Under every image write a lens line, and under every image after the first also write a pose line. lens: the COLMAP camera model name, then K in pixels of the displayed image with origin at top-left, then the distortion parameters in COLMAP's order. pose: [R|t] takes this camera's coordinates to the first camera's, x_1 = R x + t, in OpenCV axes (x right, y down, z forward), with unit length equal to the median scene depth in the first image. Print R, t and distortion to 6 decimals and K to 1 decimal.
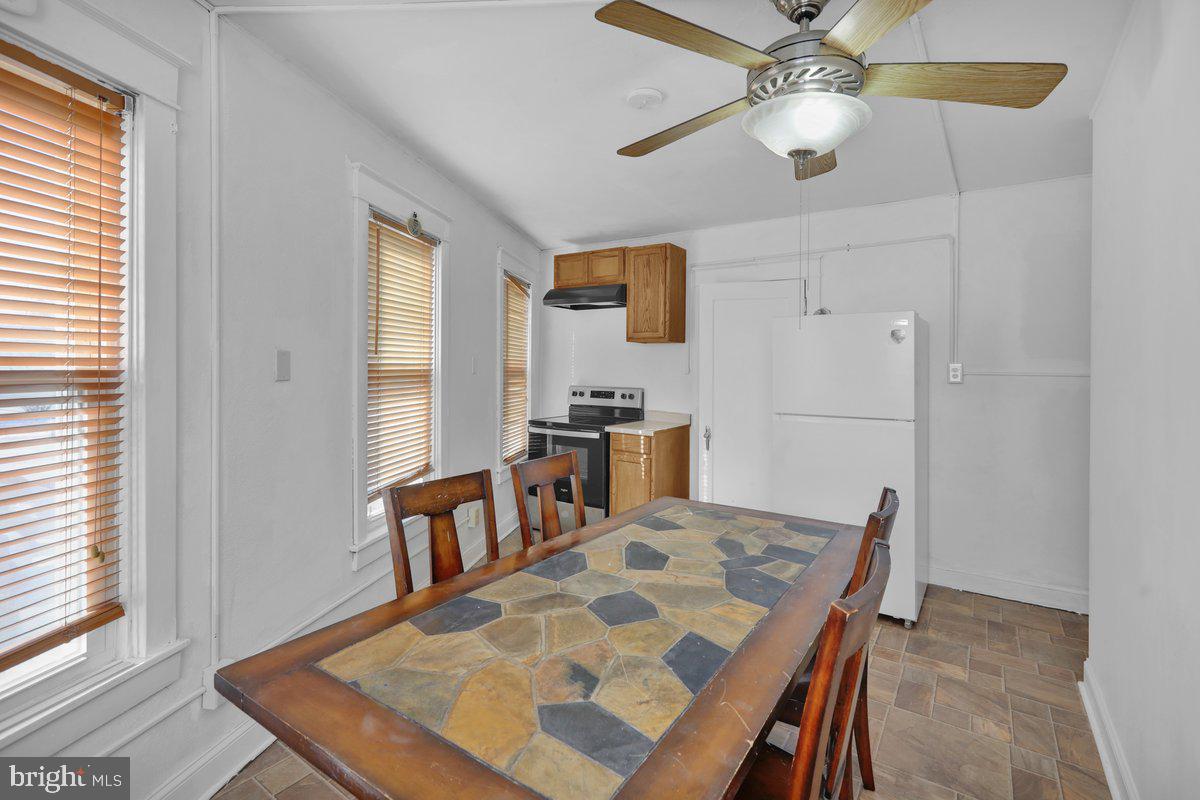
lens RADIAL K [[566.5, 0, 592.3], [0, 566.5, 377.5], [0, 0, 1]] dist [-0.000670, -0.000512]
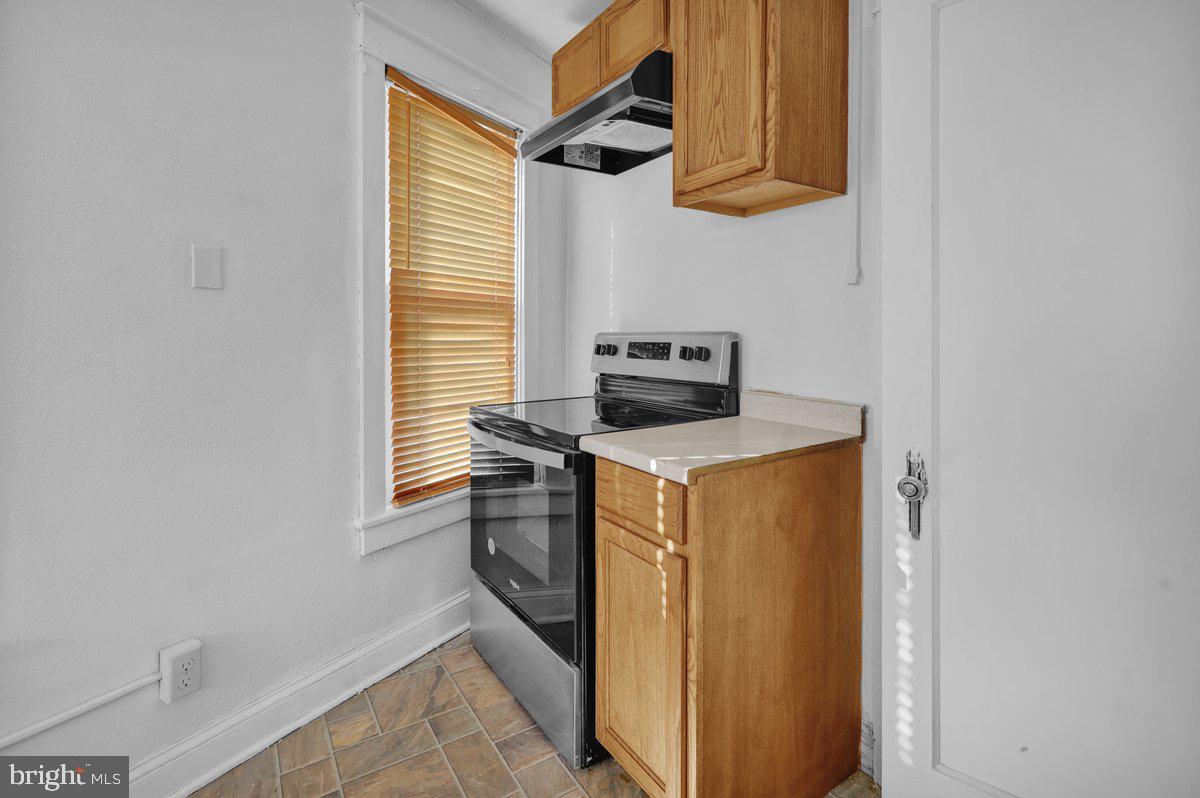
lens RADIAL K [[555.6, 0, 593.9], [0, 555.6, 352.6], [0, 0, 1]] dist [-0.001898, -0.000272]
pose [[0.921663, -0.005491, -0.387952, 0.153808], [0.010161, 0.999899, 0.009986, 0.029165], [0.387857, -0.013145, 0.921626, 0.639164]]
